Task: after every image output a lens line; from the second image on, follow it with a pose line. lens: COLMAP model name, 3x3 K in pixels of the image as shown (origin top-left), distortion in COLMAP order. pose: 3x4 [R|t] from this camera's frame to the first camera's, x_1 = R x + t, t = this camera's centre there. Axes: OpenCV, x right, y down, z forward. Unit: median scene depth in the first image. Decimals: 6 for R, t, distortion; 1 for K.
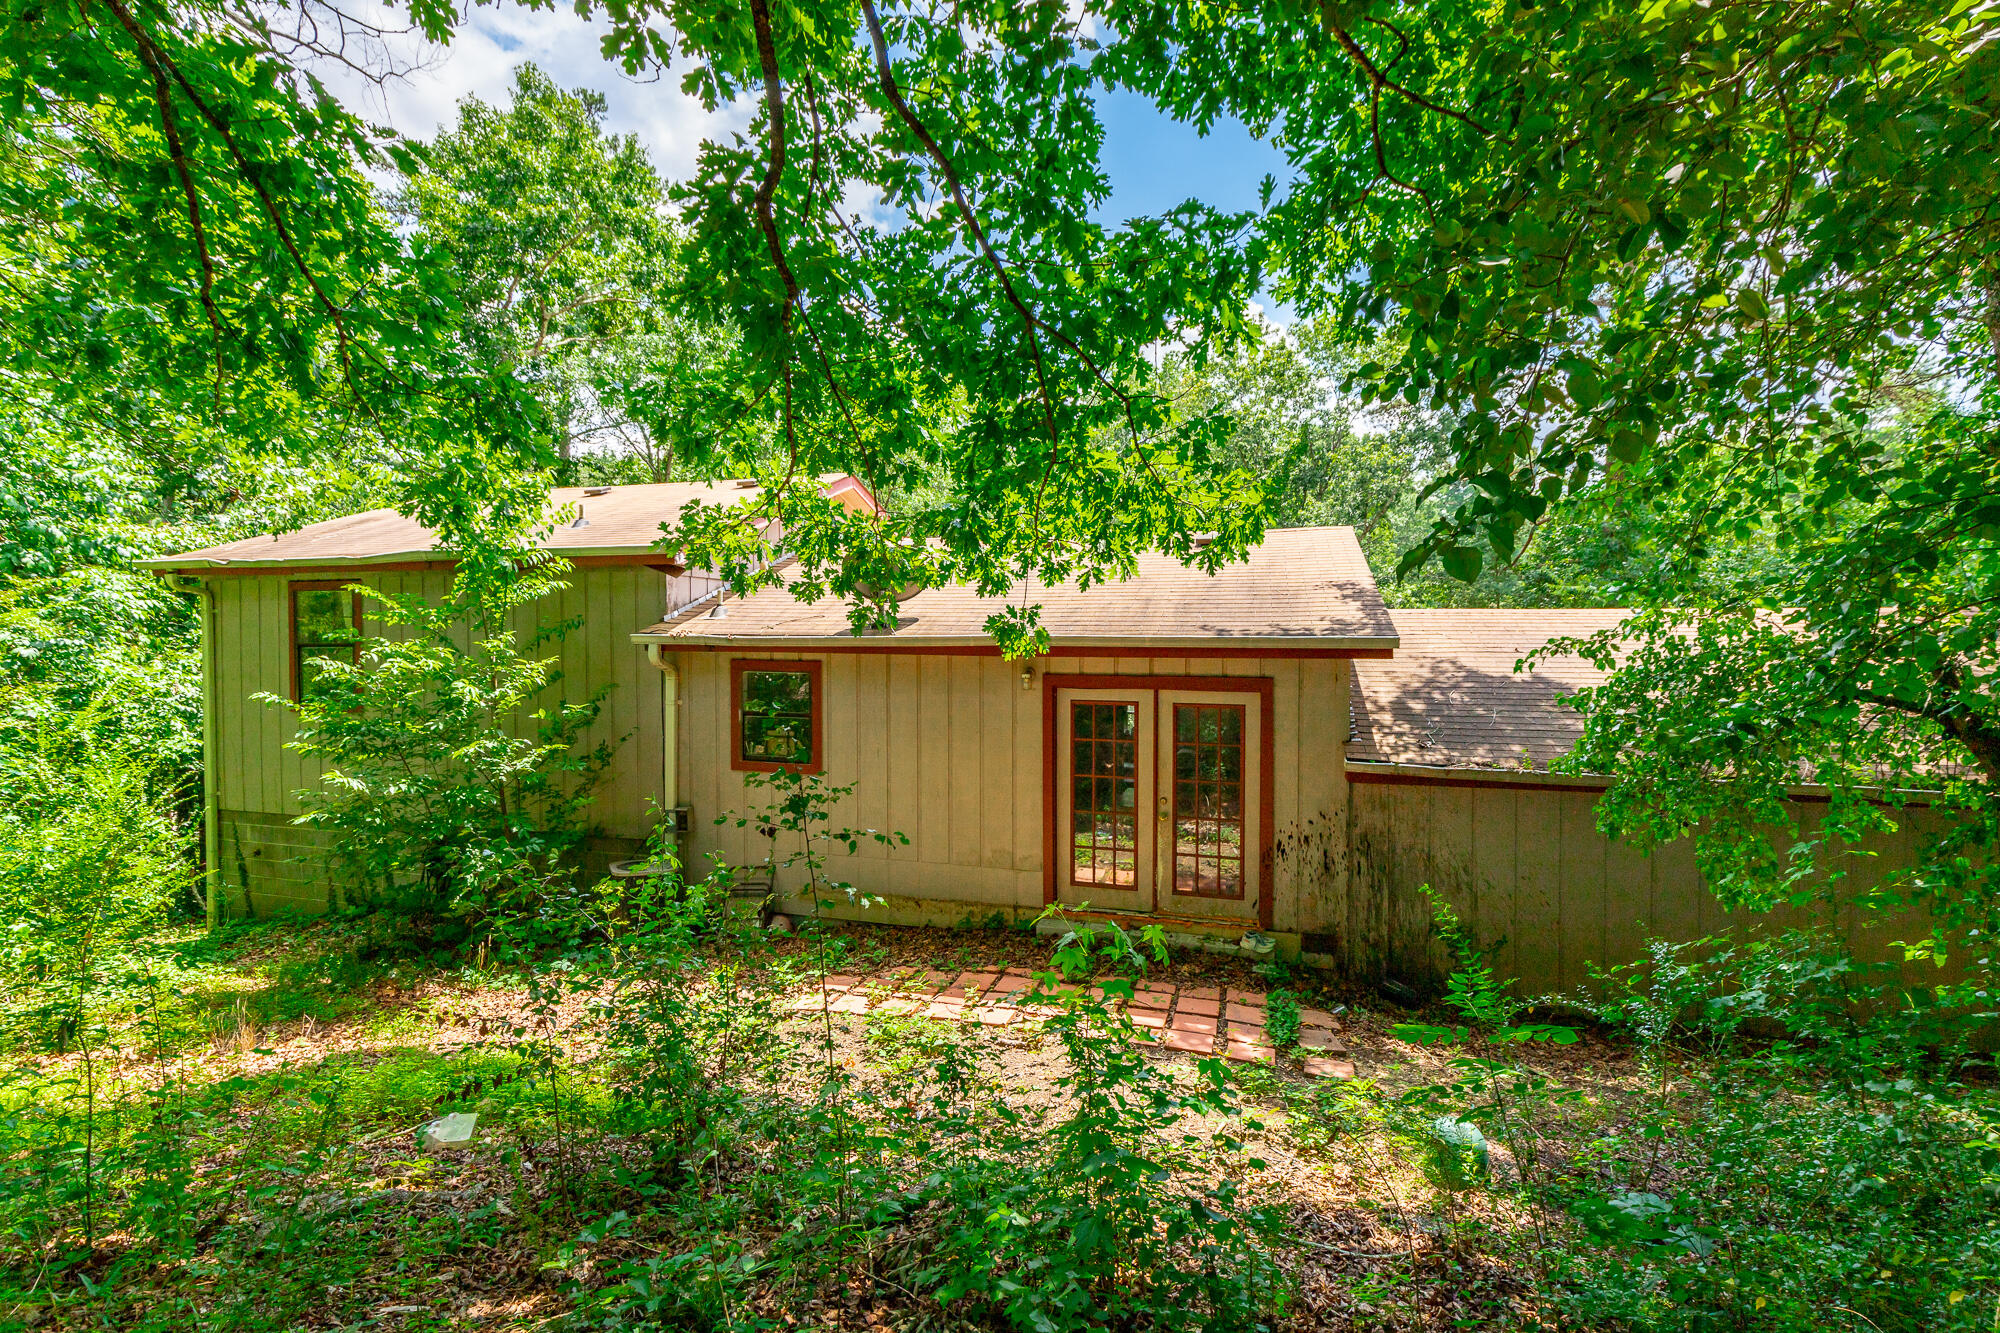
lens RADIAL K [[923.5, 0, 968.6], [0, 923.5, 676.1], [0, 0, 1]] dist [0.002959, -0.000006]
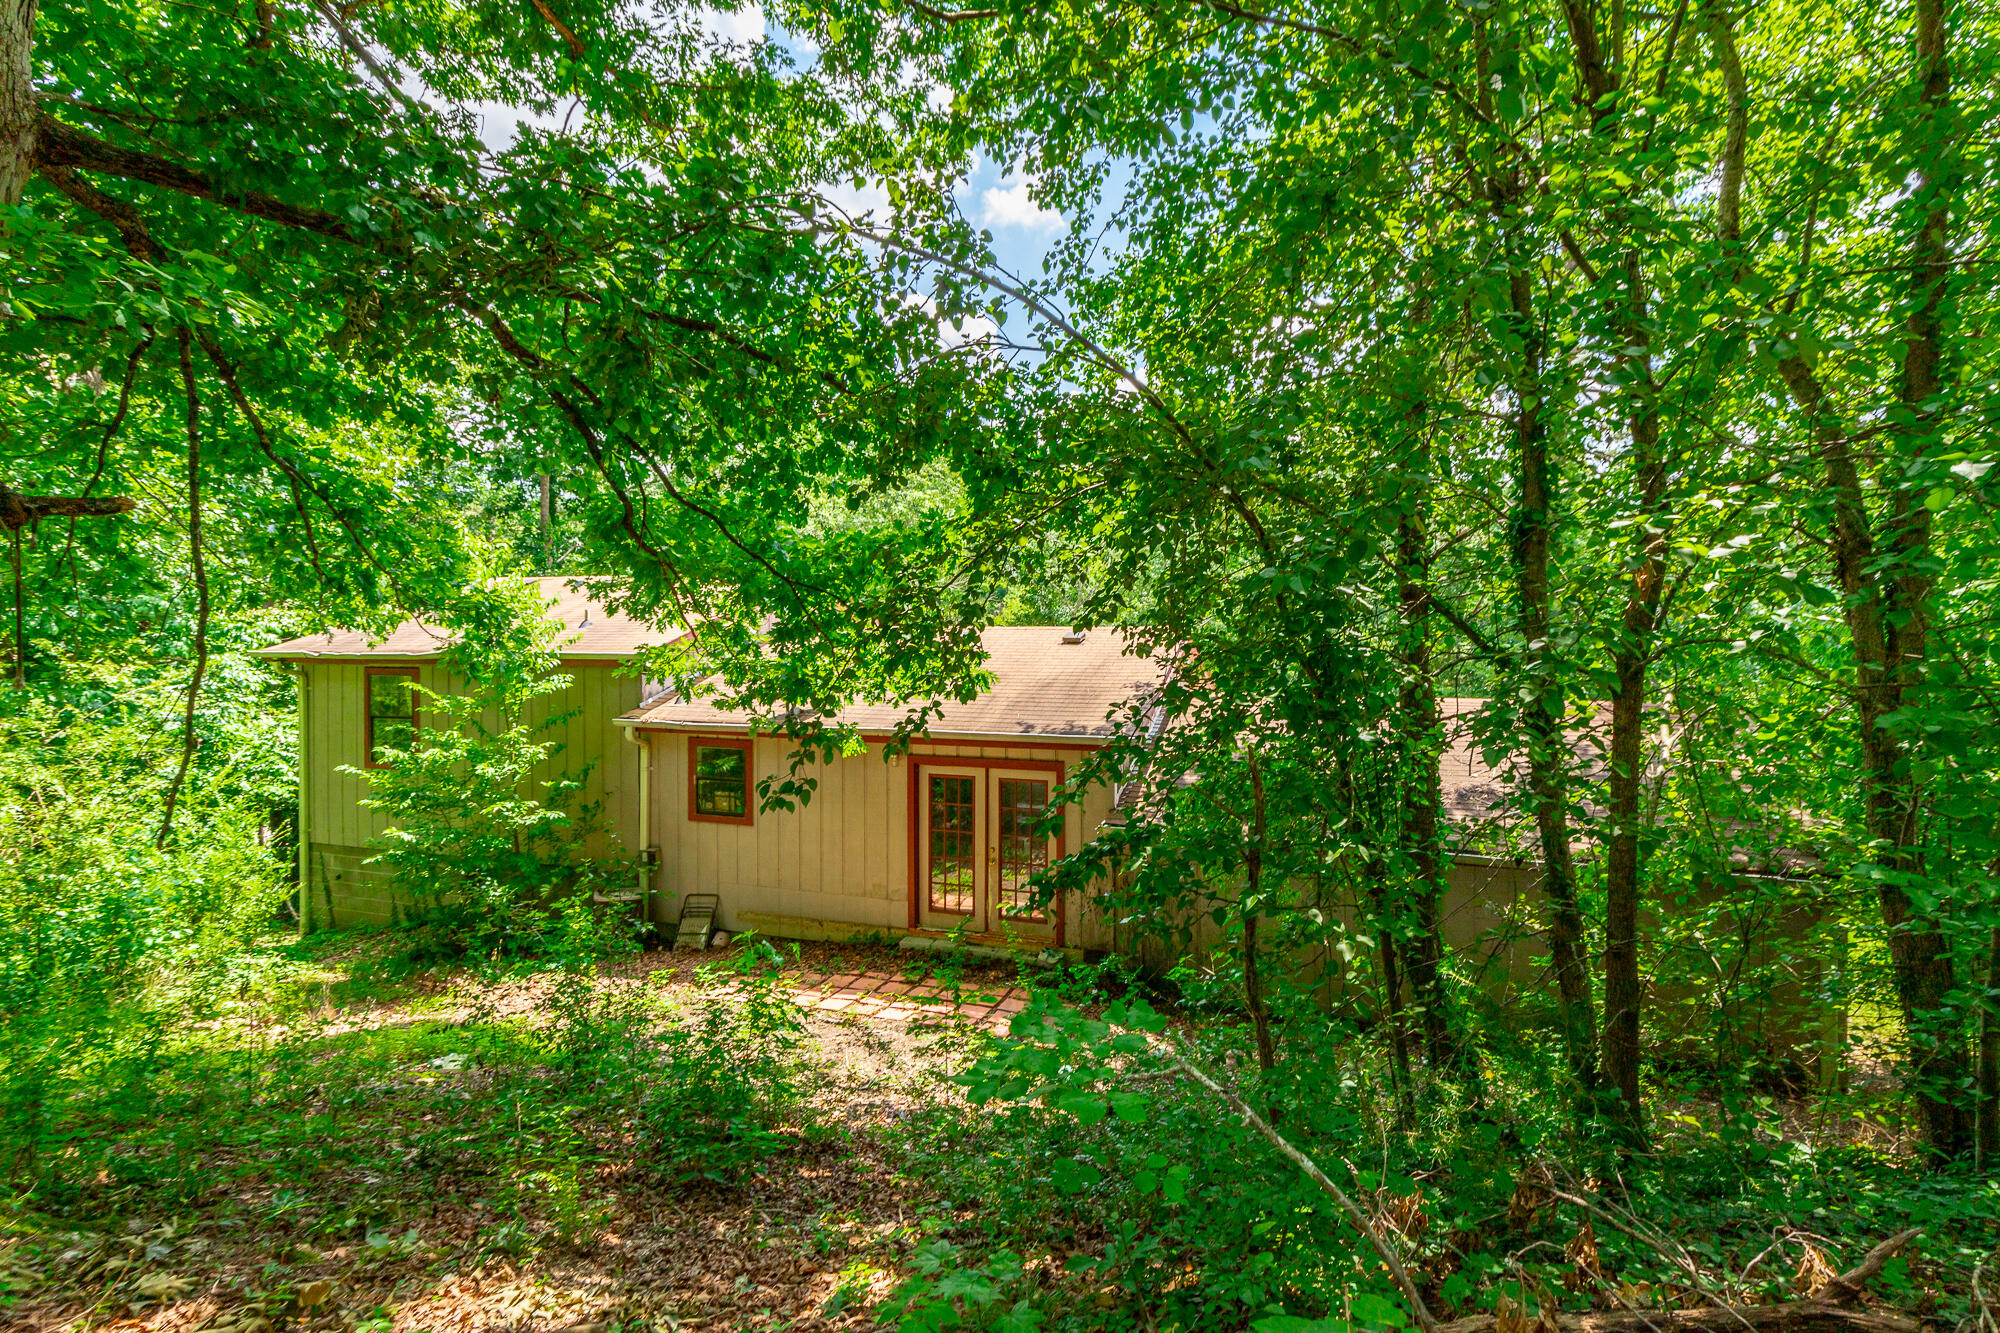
lens RADIAL K [[933.2, 0, 1013.3], [0, 933.2, 671.9], [0, 0, 1]] dist [0.003293, 0.000028]
pose [[0.999426, 0.002882, -0.033762, 0.284837], [-0.003365, 0.999893, -0.014264, -0.105748], [0.033717, 0.014369, 0.999328, -0.366779]]
